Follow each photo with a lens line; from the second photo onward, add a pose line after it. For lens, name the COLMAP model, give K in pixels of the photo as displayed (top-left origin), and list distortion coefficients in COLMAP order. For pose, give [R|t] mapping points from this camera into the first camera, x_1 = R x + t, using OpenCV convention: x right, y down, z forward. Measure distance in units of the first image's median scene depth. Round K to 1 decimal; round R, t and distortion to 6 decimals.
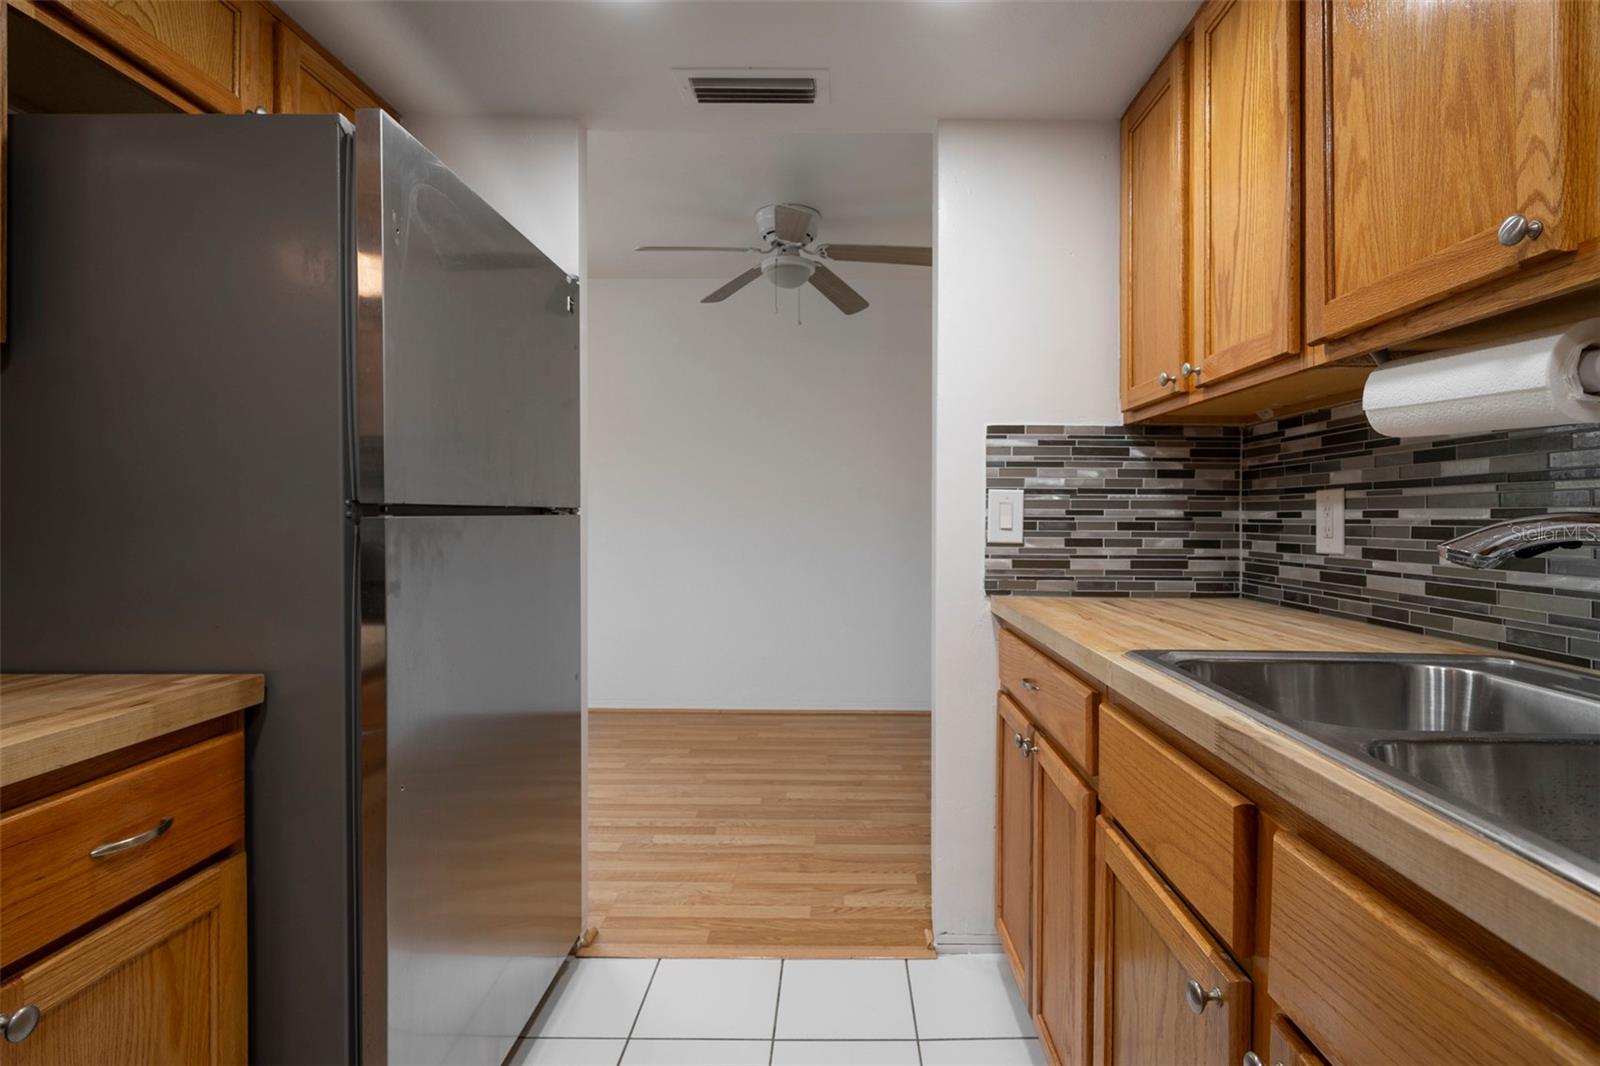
lens RADIAL K [[866.3, 0, 795.8], [0, 866.3, 517.9], [0, 0, 1]] dist [0.002569, -0.000703]
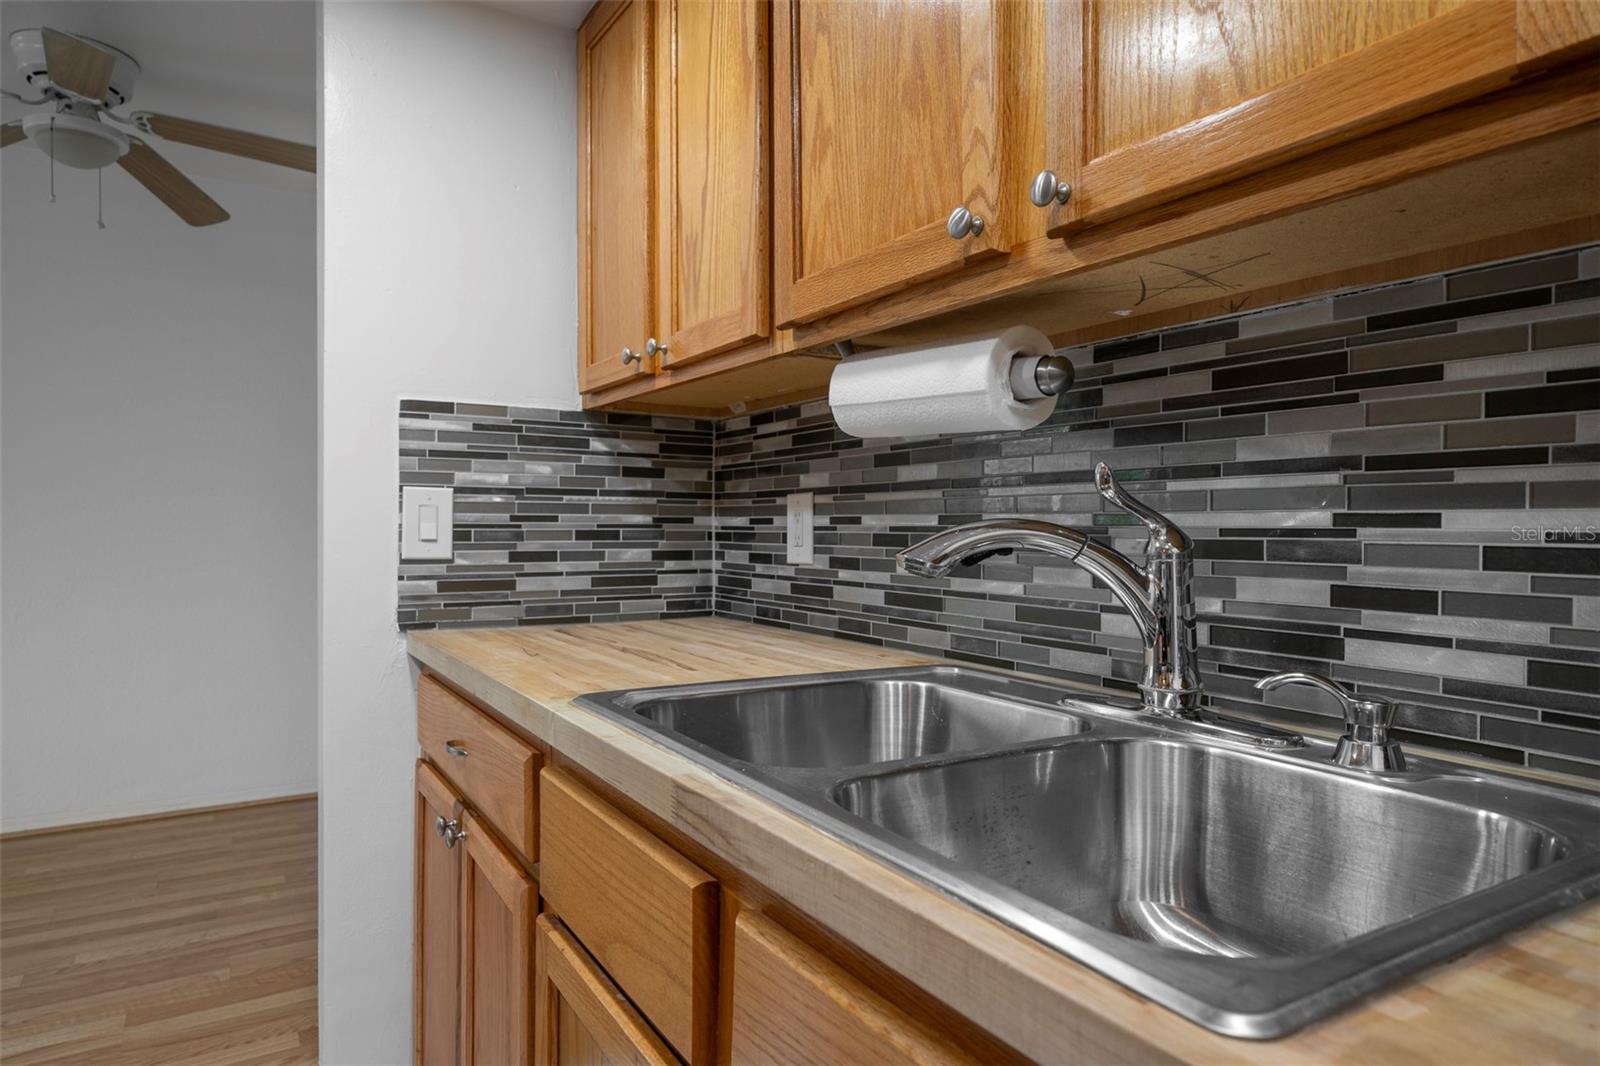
lens RADIAL K [[962.0, 0, 800.0], [0, 962.0, 533.0], [0, 0, 1]] dist [-0.002134, -0.001220]
pose [[0.855205, -0.006711, 0.518246, 0.100679], [0.002175, 0.999954, 0.009360, -0.000669], [-0.518285, -0.006877, 0.855180, 0.147463]]
